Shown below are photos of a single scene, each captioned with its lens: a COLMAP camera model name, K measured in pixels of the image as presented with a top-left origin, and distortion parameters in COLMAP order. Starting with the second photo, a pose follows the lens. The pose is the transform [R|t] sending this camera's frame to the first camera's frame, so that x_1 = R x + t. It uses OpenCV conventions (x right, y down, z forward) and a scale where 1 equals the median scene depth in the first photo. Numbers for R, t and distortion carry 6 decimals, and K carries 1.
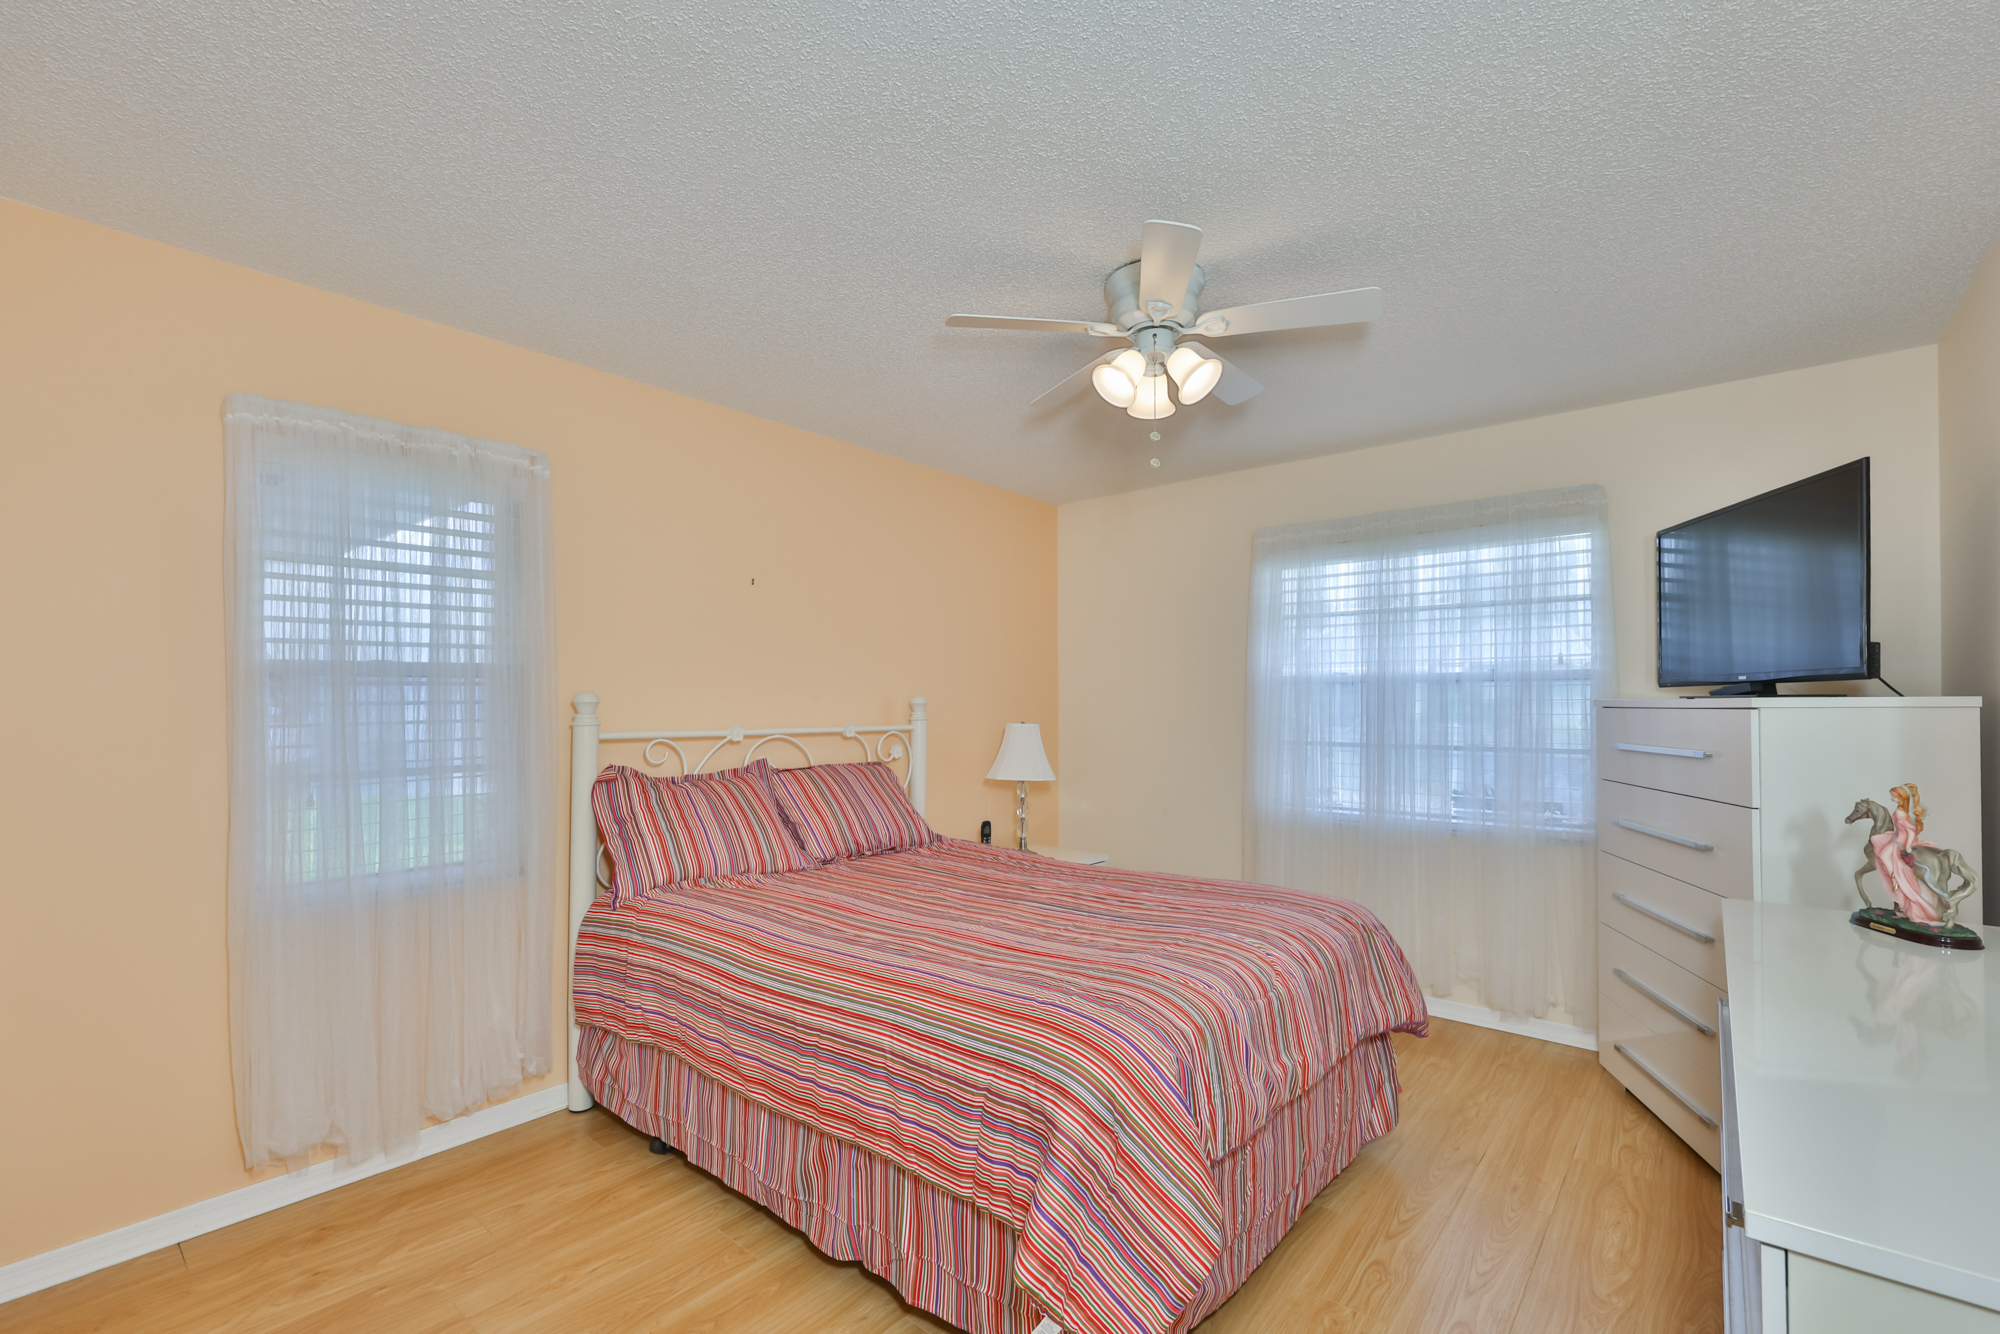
lens RADIAL K [[863.7, 0, 1004.4], [0, 863.7, 682.5], [0, 0, 1]] dist [-0.005065, 0.001238]
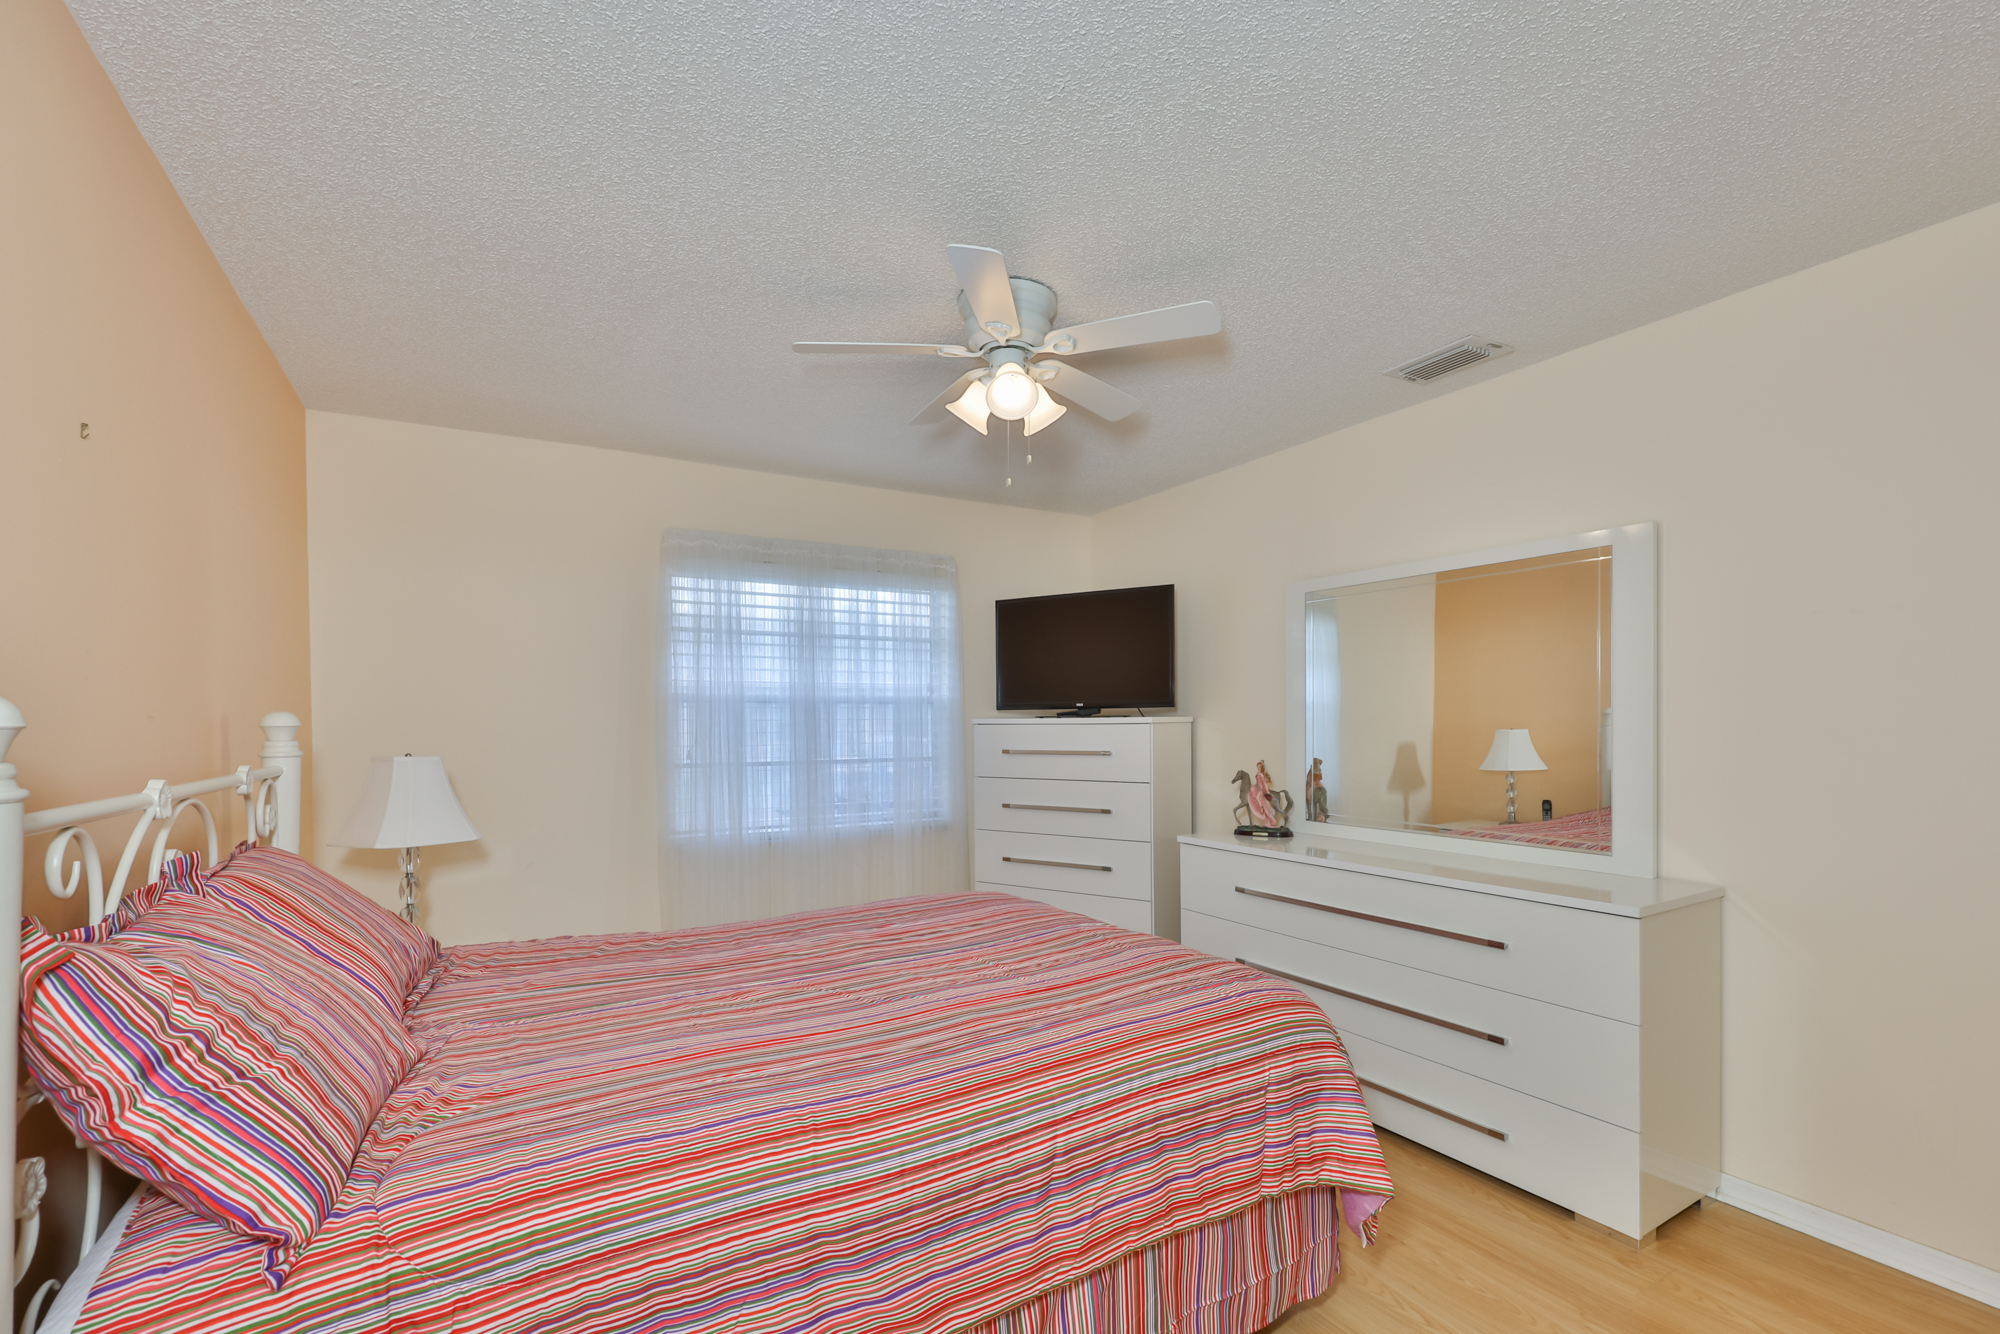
lens RADIAL K [[863.7, 0, 1029.3], [0, 863.7, 710.4], [0, 0, 1]] dist [-0.005065, 0.001238]
pose [[0.330243, 0.010269, 0.943840, -0.522400], [-0.015950, 0.999859, -0.005298, 0.011850], [-0.943761, -0.013305, 0.330360, 0.437980]]
